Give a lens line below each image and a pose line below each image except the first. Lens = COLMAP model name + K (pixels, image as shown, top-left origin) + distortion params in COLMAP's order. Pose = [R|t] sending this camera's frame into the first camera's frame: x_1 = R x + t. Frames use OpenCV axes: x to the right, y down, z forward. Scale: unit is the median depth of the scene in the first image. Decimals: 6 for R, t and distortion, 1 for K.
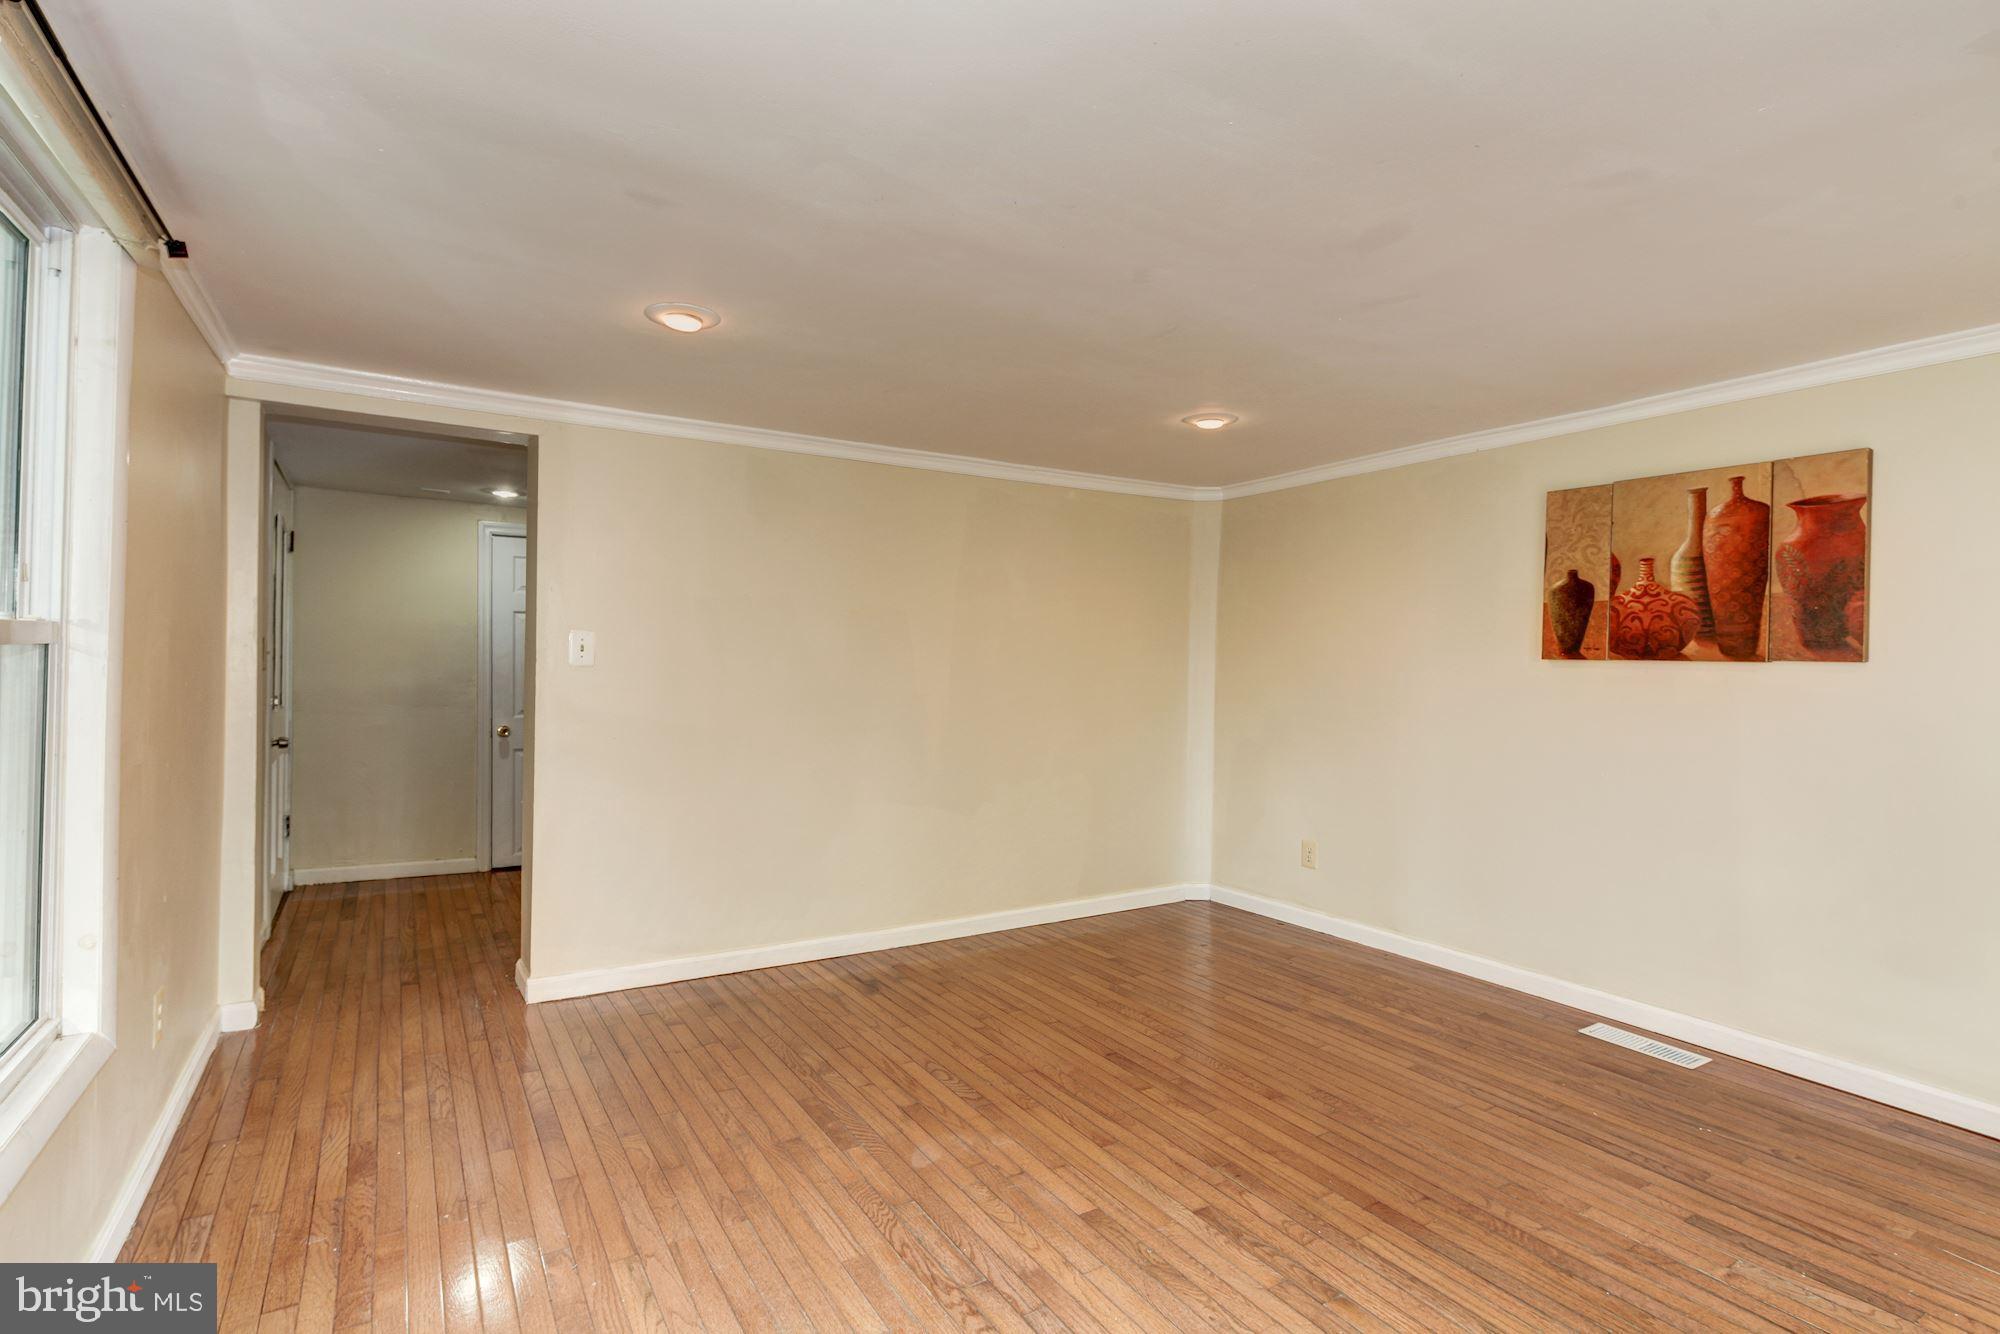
lens RADIAL K [[966.8, 0, 993.9], [0, 966.8, 657.2], [0, 0, 1]] dist [0.002737, -0.005318]
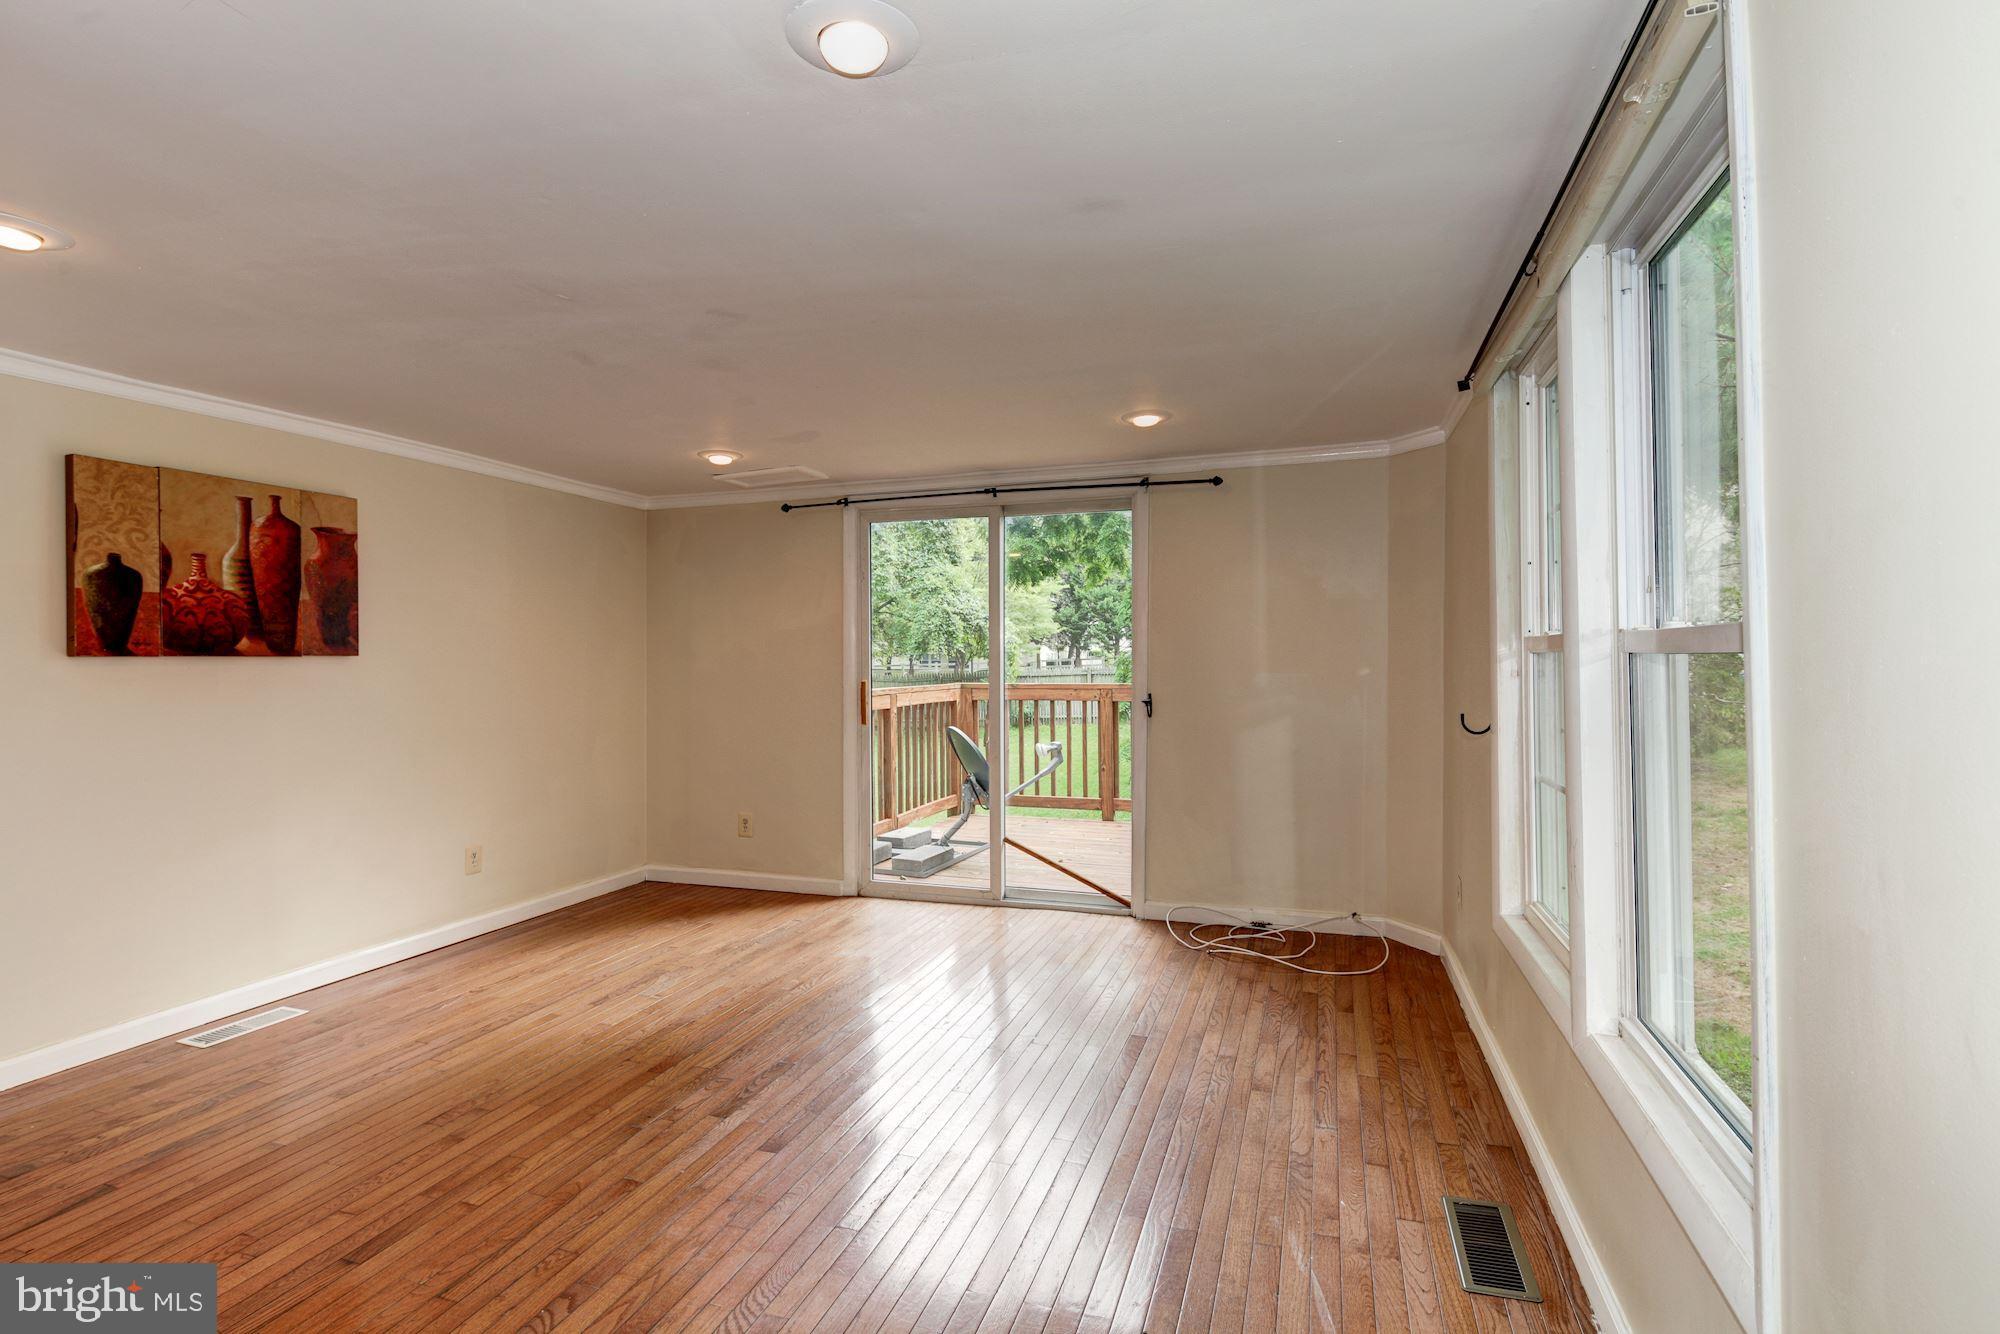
lens RADIAL K [[966.8, 0, 1000.7], [0, 966.8, 654.2], [0, 0, 1]] dist [0.002737, -0.005318]
pose [[-0.645458, -0.006272, 0.763770, -0.670013], [0.000544, 0.999962, 0.008671, -0.007468], [-0.763796, 0.006012, -0.645430, 1.092949]]
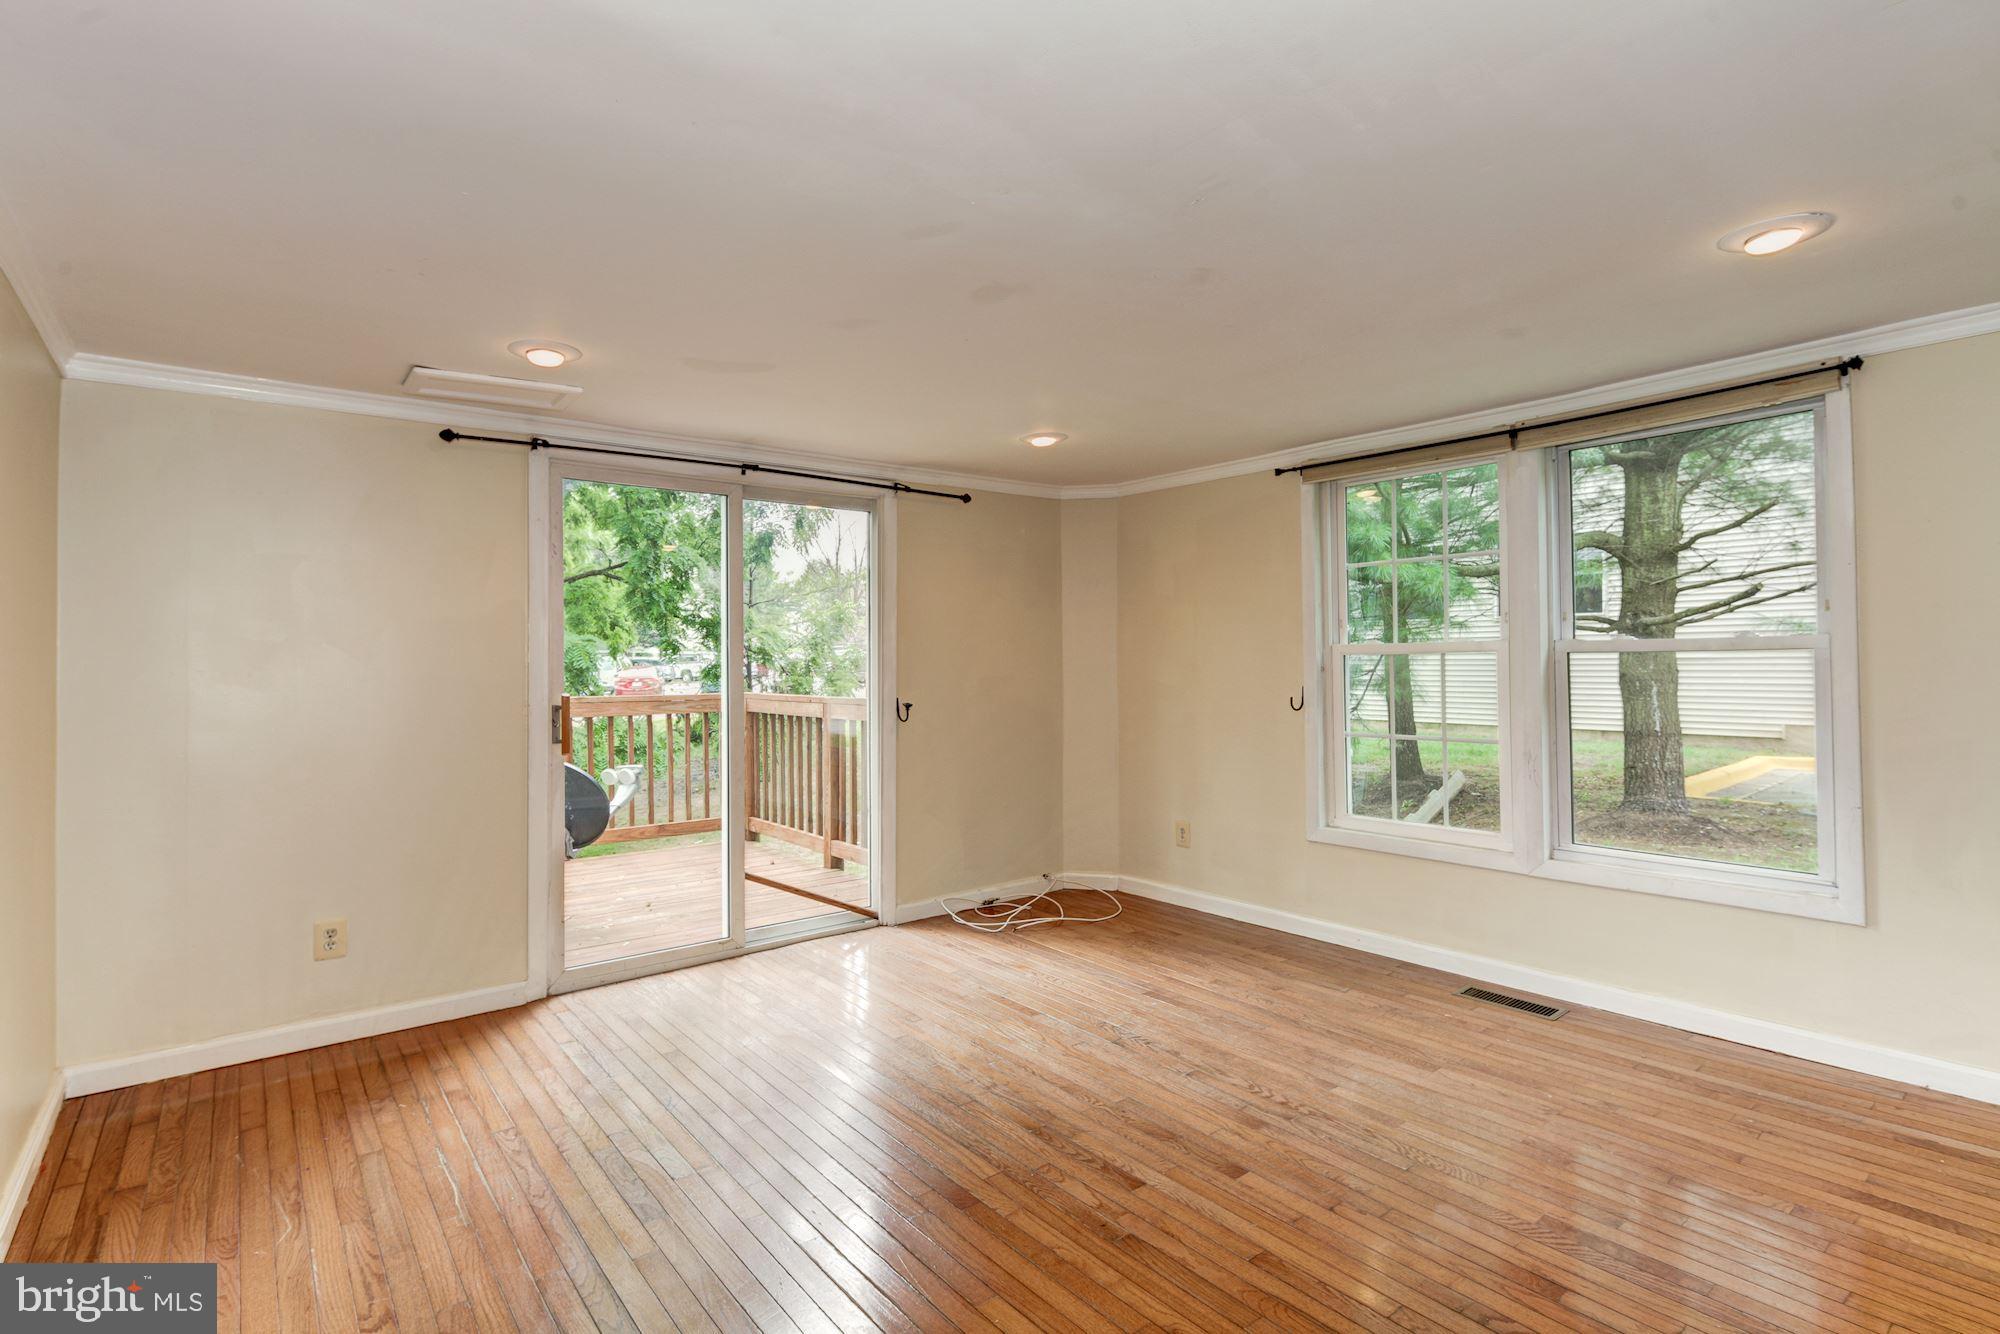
lens RADIAL K [[966.8, 0, 996.8], [0, 966.8, 664.6], [0, 0, 1]] dist [0.002737, -0.005318]
pose [[-0.992485, -0.002400, -0.122340, 0.358909], [-0.002958, 0.999986, 0.004375, 0.007063], [0.122328, 0.004704, -0.992479, 1.459616]]
